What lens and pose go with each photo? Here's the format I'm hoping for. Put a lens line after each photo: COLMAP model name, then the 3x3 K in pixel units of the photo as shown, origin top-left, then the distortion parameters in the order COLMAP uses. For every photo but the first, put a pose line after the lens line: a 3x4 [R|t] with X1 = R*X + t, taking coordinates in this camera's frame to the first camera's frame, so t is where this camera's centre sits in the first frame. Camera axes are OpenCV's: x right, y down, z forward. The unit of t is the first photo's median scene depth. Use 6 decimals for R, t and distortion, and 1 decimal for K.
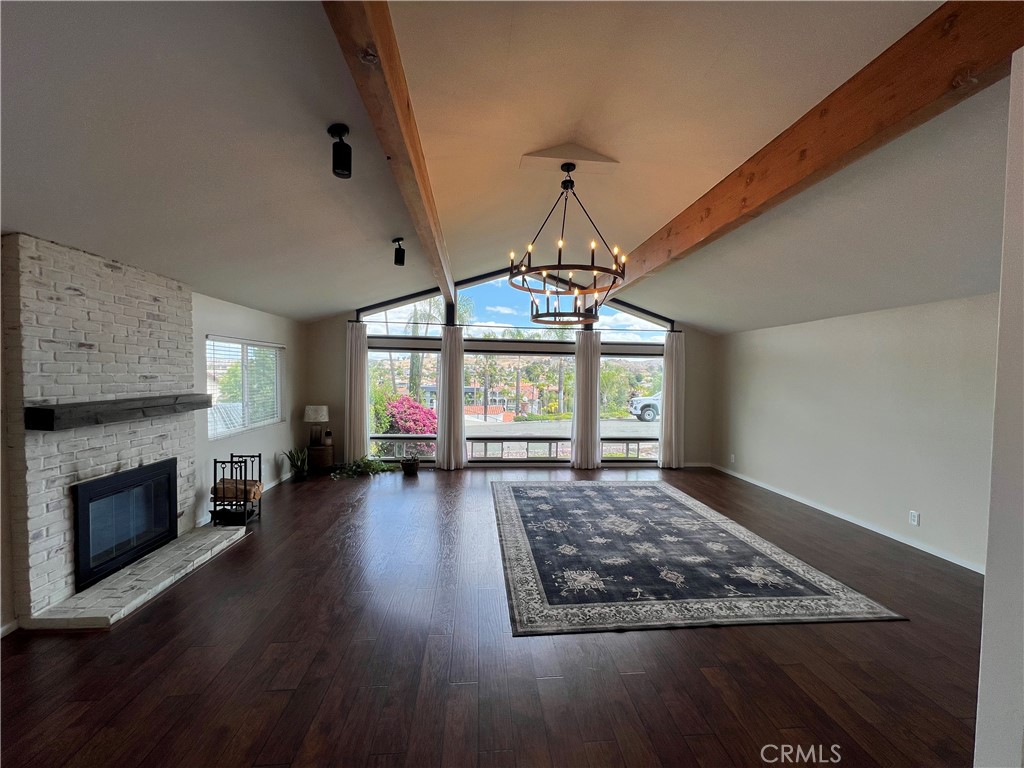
lens RADIAL K [[409.0, 0, 513.9], [0, 409.0, 387.3], [0, 0, 1]] dist [-0.002188, 0.000367]
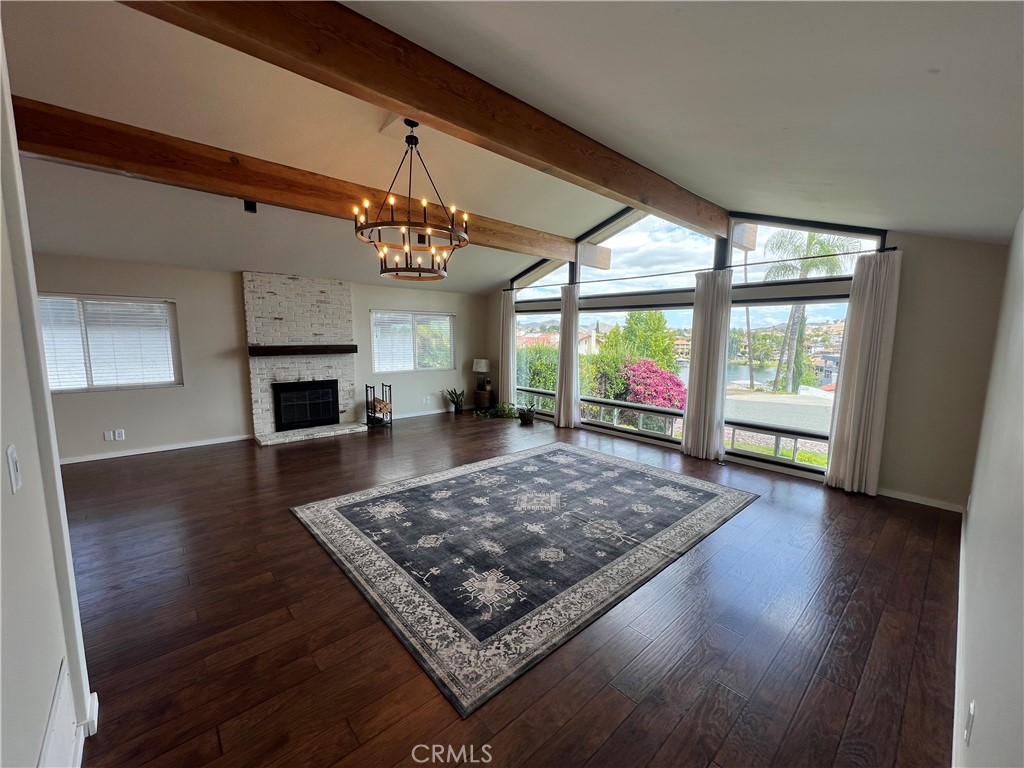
lens RADIAL K [[409.0, 0, 513.9], [0, 409.0, 387.3], [0, 0, 1]] dist [-0.002188, 0.000367]
pose [[0.600717, 0.090810, -0.794288, 1.001178], [-0.026772, 0.995256, 0.093539, 0.015053], [0.799013, -0.034926, 0.600298, 0.493714]]
